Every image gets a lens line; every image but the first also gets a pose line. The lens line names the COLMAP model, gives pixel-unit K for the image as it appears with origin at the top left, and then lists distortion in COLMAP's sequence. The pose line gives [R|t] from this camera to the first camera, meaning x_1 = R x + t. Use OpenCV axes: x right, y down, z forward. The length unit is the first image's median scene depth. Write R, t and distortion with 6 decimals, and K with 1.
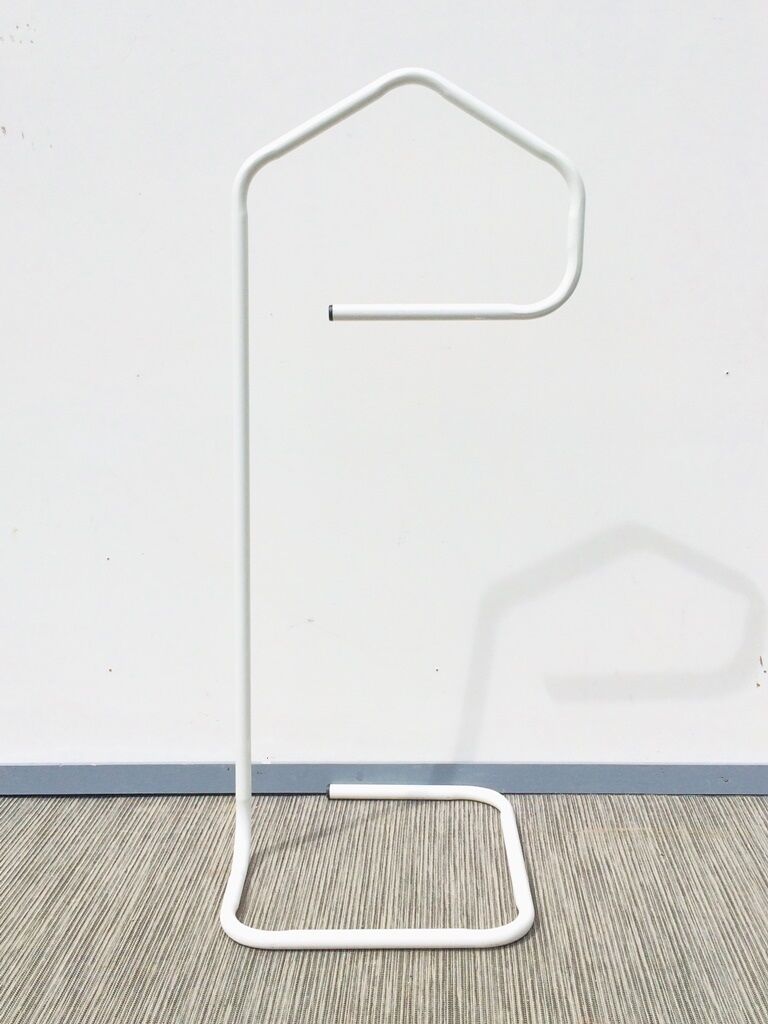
lens RADIAL K [[1281.2, 0, 394.3], [0, 1281.2, 506.3], [0, 0, 1]] dist [0.181770, 0.000000]
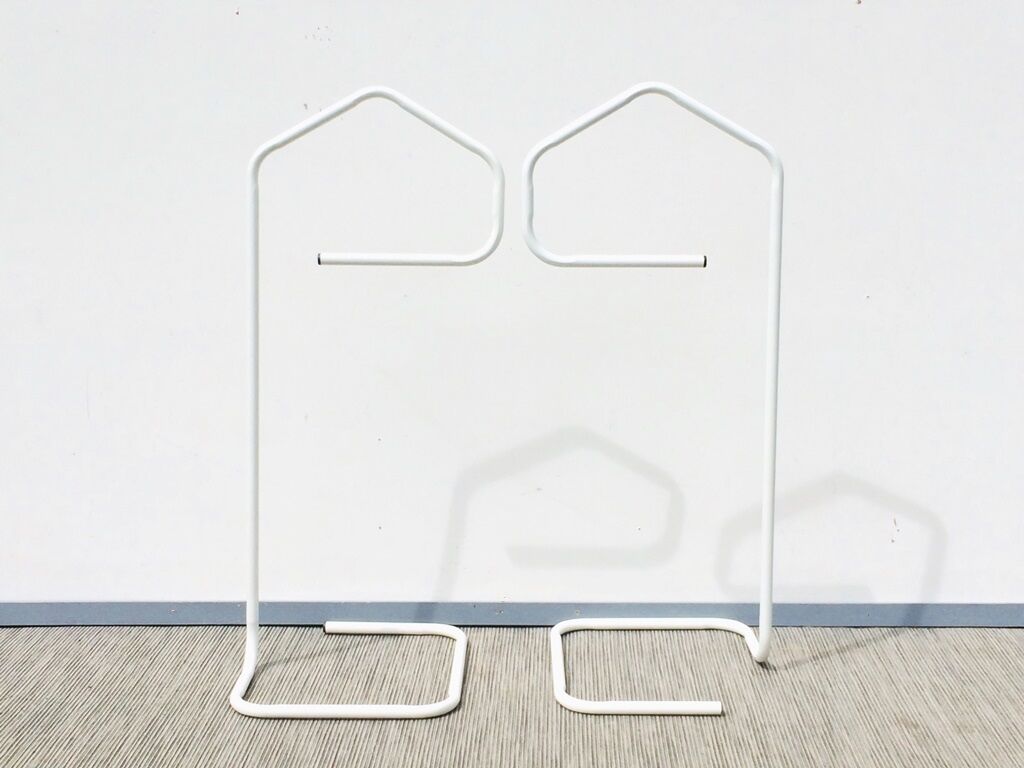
lens RADIAL K [[1819.8, 0, 503.2], [0, 1819.8, 382.9], [0, 0, 1]] dist [0.217940, 0.000000]
pose [[0.999663, 0.001792, 0.025888, -0.171430], [-0.001872, 0.999994, 0.003059, -0.023886], [-0.025883, -0.003107, 0.999660, -0.912004]]
